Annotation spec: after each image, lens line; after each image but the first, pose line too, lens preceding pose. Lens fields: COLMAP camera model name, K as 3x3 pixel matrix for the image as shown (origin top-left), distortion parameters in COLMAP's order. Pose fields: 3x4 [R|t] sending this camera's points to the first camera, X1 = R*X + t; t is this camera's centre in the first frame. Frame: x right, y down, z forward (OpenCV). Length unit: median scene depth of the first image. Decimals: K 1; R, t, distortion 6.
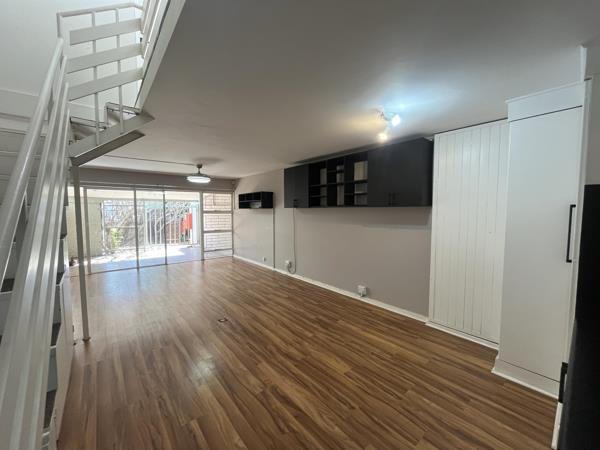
lens RADIAL K [[242.1, 0, 298.1], [0, 242.1, 225.5], [0, 0, 1]] dist [-0.001138, -0.001053]
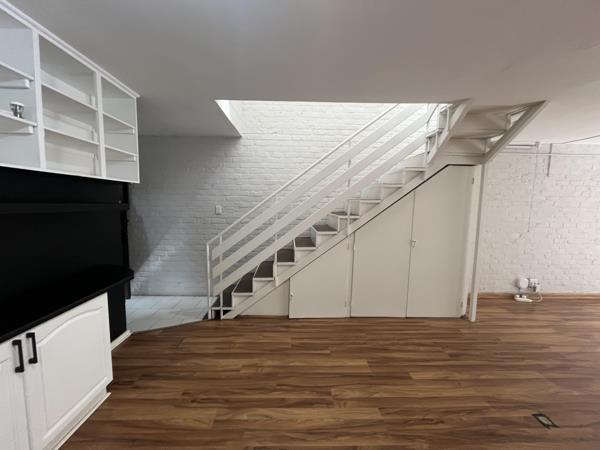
lens RADIAL K [[242.1, 0, 298.5], [0, 242.1, 225.8], [0, 0, 1]] dist [-0.001138, -0.001053]
pose [[-0.620197, 0.062993, -0.781912, 0.313752], [-0.067836, 0.988730, 0.133461, -0.039232], [0.781507, 0.135814, -0.608935, 0.693547]]
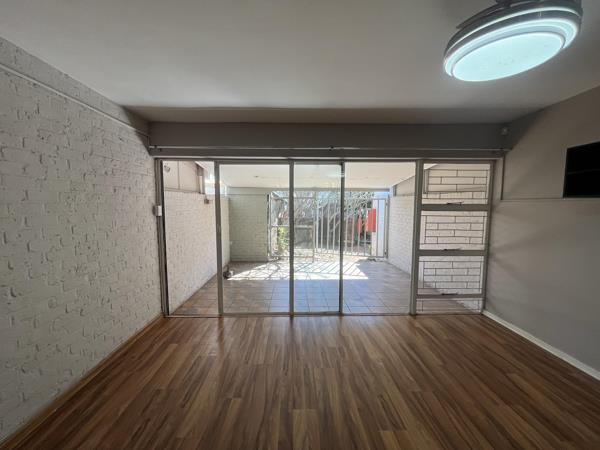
lens RADIAL K [[242.1, 0, 297.1], [0, 242.1, 225.8], [0, 0, 1]] dist [-0.001138, -0.001053]
pose [[0.783321, 0.054786, -0.619198, -0.531723], [-0.039051, 0.998478, 0.038943, -0.055308], [0.620389, -0.006325, 0.784269, 0.933762]]
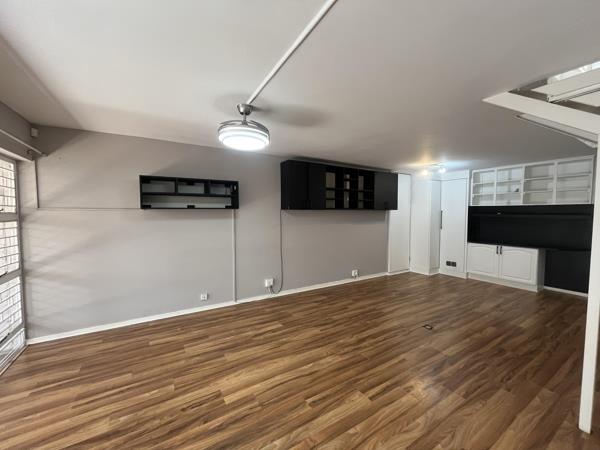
lens RADIAL K [[242.1, 0, 298.0], [0, 242.1, 225.5], [0, 0, 1]] dist [-0.001138, -0.001053]
pose [[0.143715, -0.050353, 0.988337, -1.067758], [0.062600, 0.997167, 0.041700, -0.064886], [-0.987637, 0.055877, 0.146460, 1.098761]]
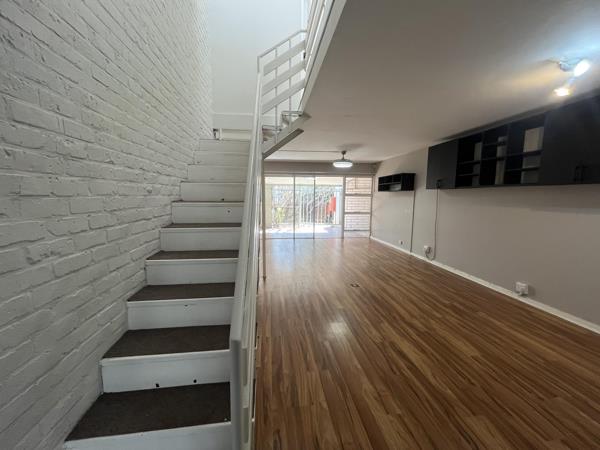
lens RADIAL K [[242.1, 0, 297.8], [0, 242.1, 225.6], [0, 0, 1]] dist [-0.001138, -0.001053]
pose [[0.841366, 0.070753, -0.535815, 0.049602], [-0.039881, 0.996819, 0.069004, 0.030207], [0.538993, -0.036689, 0.841511, -0.090856]]
